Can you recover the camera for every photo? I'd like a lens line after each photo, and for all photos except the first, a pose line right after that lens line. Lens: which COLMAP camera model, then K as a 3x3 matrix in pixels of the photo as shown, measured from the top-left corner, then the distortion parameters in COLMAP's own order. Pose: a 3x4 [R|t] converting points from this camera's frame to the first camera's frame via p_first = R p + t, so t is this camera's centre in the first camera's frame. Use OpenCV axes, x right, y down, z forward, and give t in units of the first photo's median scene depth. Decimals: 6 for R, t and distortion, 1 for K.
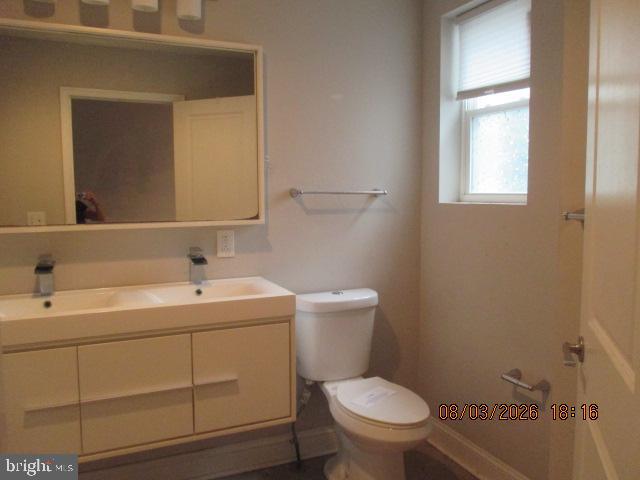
lens RADIAL K [[523.2, 0, 320.0], [0, 523.2, 240.0], [0, 0, 1]] dist [-0.081766, -0.001453]
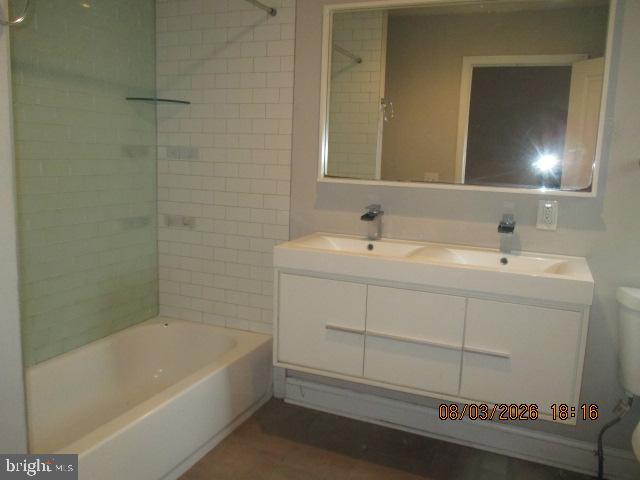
lens RADIAL K [[503.8, 0, 320.5], [0, 503.8, 232.5], [0, 0, 1]] dist [-0.038179, -0.002068]
pose [[0.655132, 0.141344, -0.742175, 0.214972], [-0.101284, 0.989908, 0.099118, -0.009722], [0.748695, 0.010235, 0.662836, 0.113987]]
